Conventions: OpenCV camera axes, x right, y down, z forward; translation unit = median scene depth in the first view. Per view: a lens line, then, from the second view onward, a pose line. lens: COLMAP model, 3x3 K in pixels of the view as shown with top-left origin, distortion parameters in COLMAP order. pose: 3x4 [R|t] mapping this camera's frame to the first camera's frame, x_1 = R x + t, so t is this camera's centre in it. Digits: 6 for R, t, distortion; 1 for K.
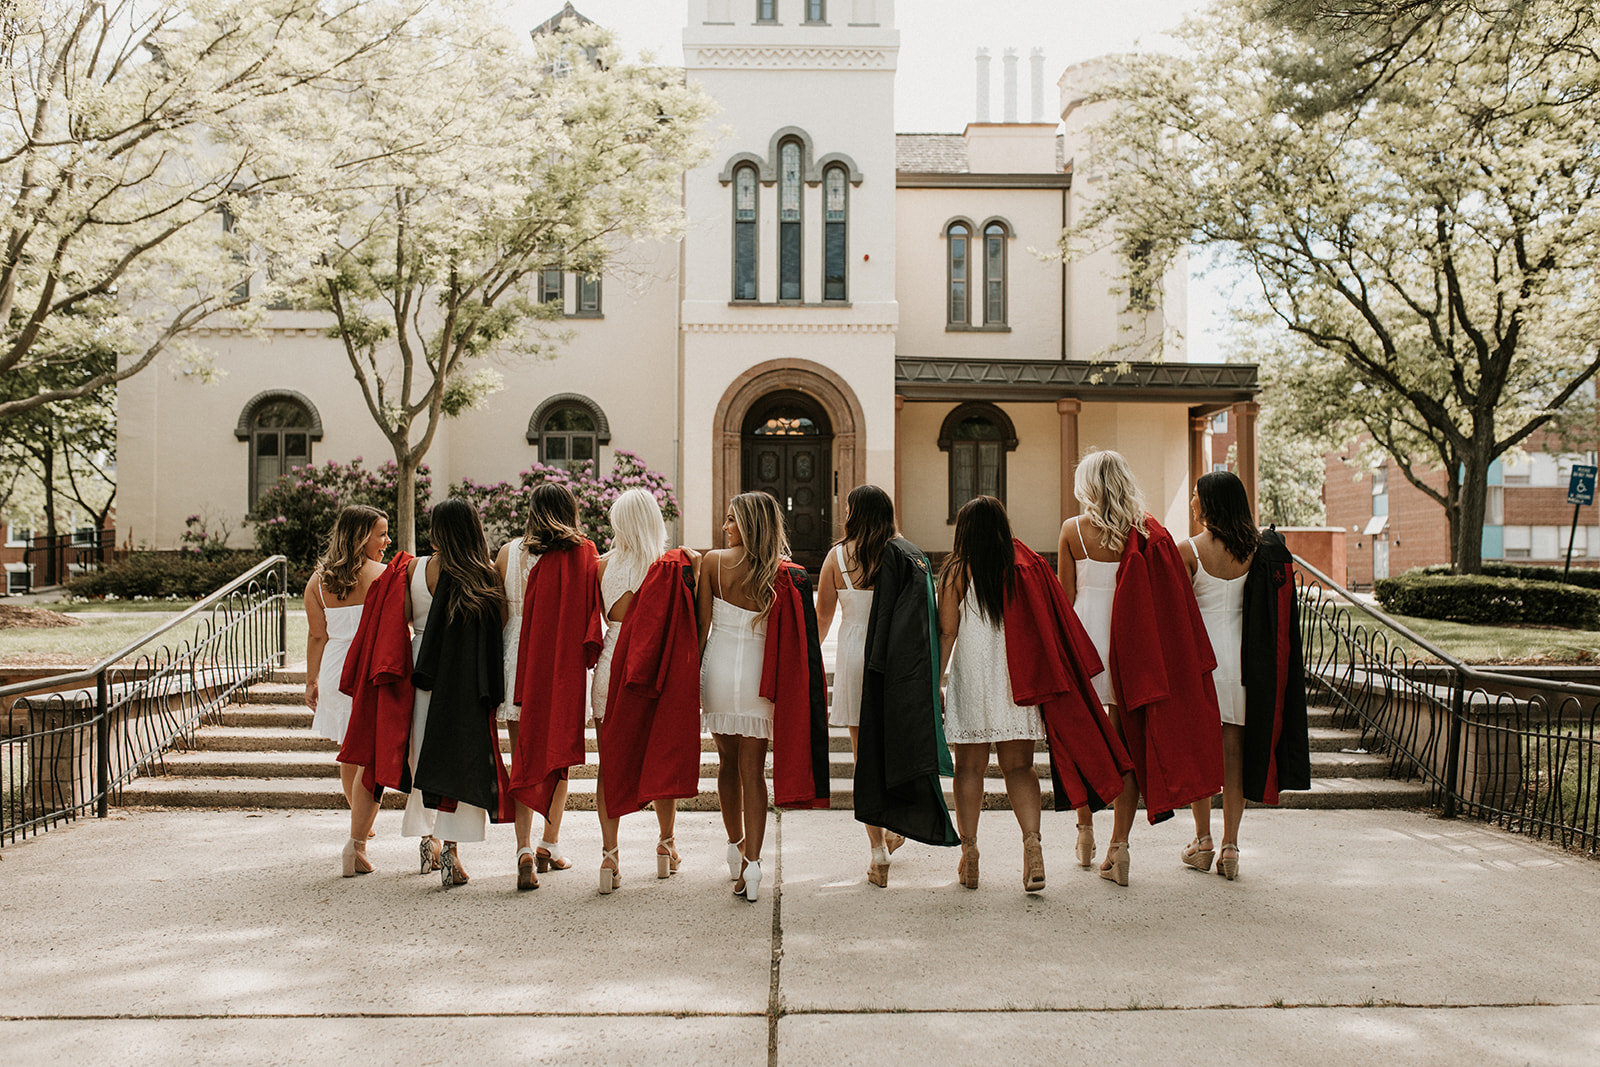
lens RADIAL K [[1375.8, 0, 791.8], [0, 1375.8, 537.7], [0, 0, 1]] dist [-0.009302, -0.001958]
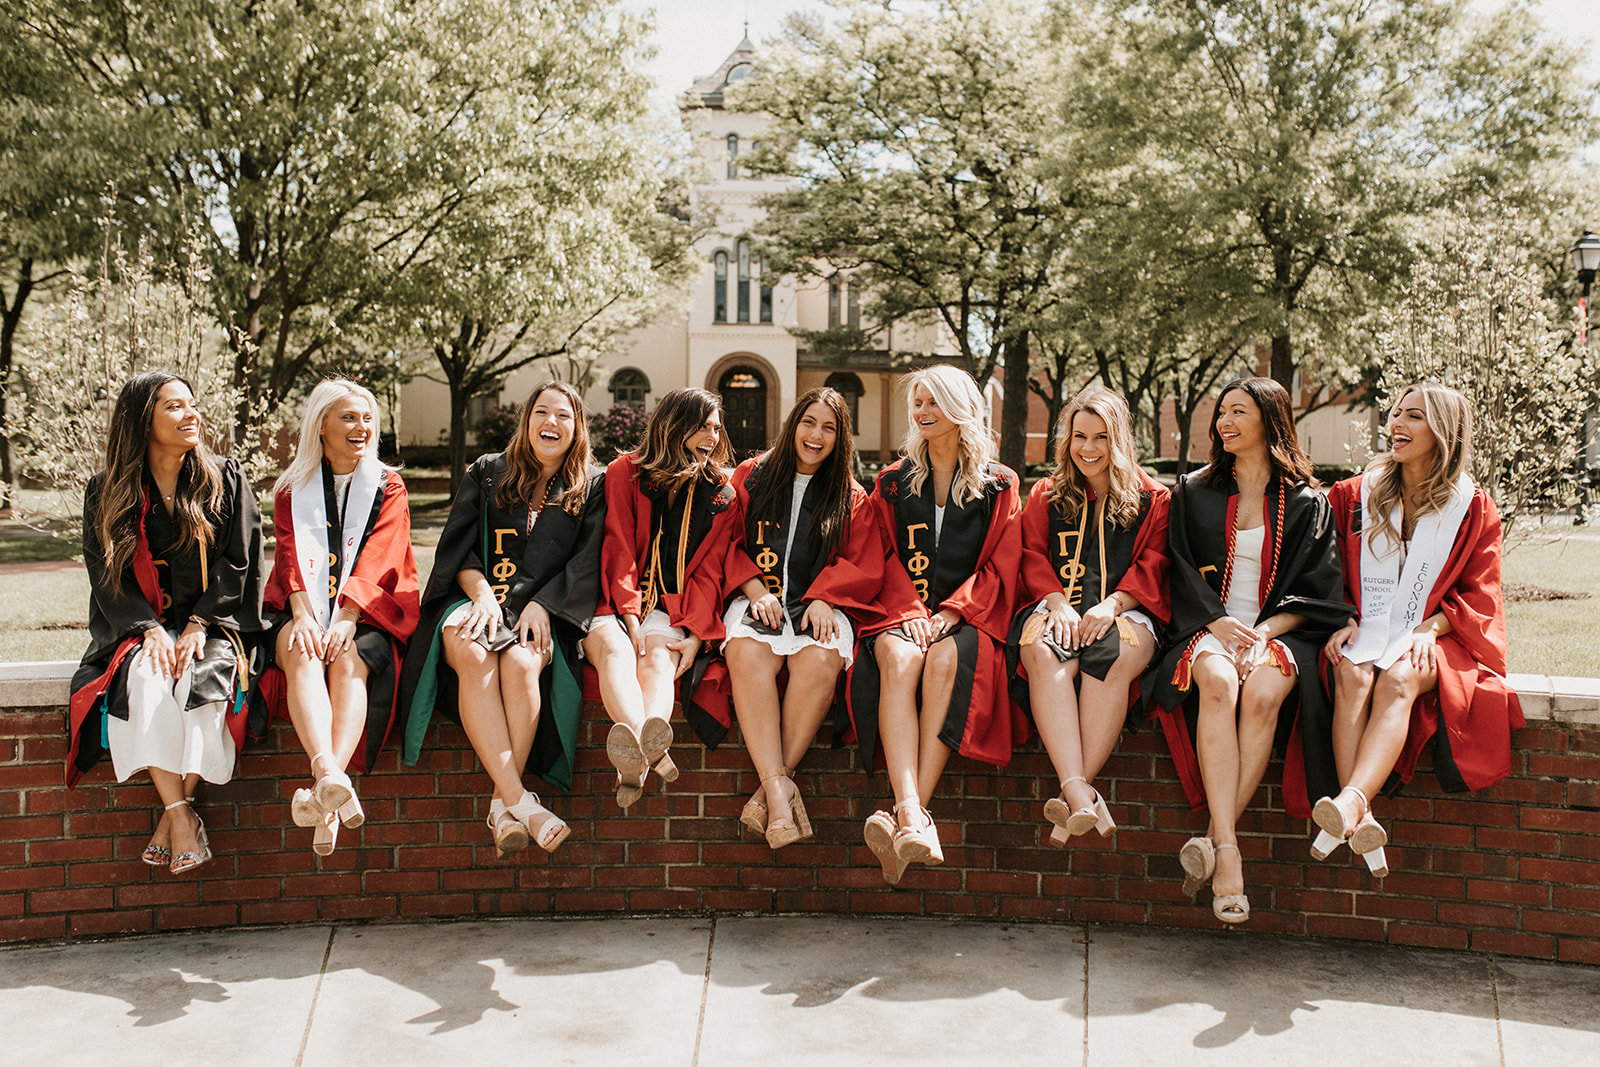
lens RADIAL K [[1596.6, 0, 801.1], [0, 1596.6, 537.1], [0, 0, 1]] dist [-0.007623, 0.007962]
pose [[0.999804, 0.007326, 0.018367, 0.041994], [-0.008401, 0.998214, 0.059140, -0.000125], [-0.017901, -0.059283, 0.998081, -1.306718]]
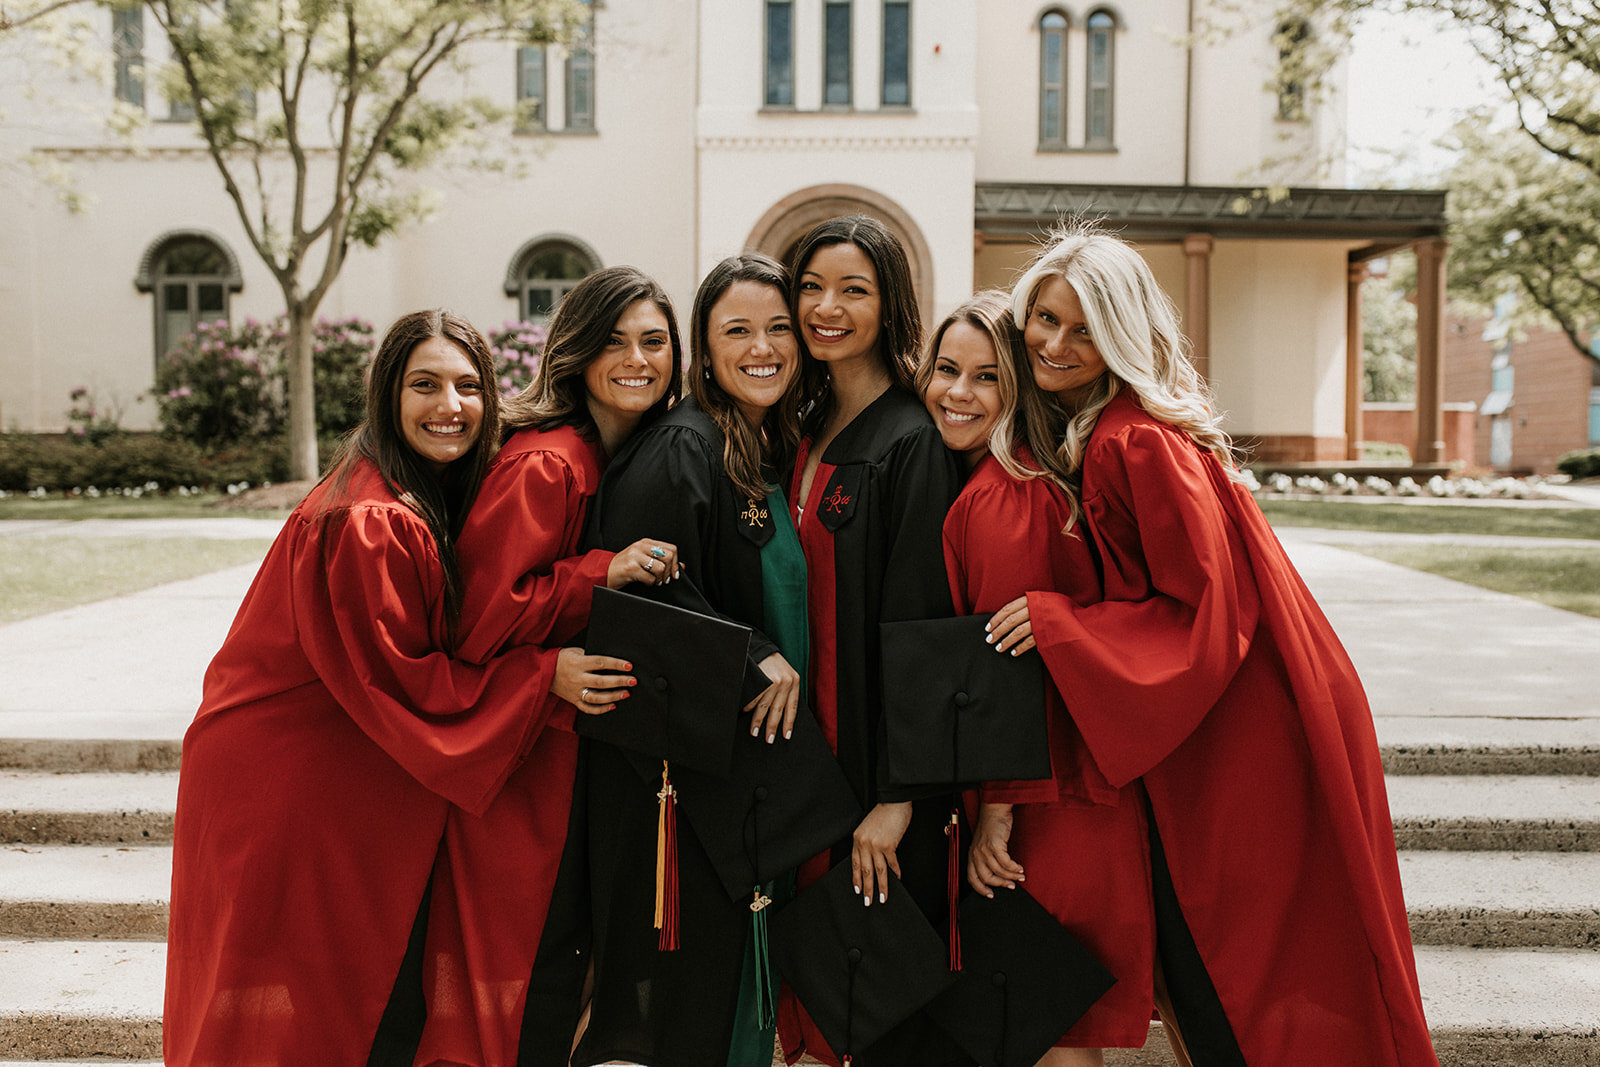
lens RADIAL K [[1548.5, 0, 799.4], [0, 1548.5, 544.5], [0, 0, 1]] dist [-0.006985, 0.008802]
pose [[0.999698, 0.002643, -0.024414, -0.000565], [-0.000674, 0.996770, 0.080312, 0.001962], [0.024547, -0.080271, 0.996471, 0.117702]]
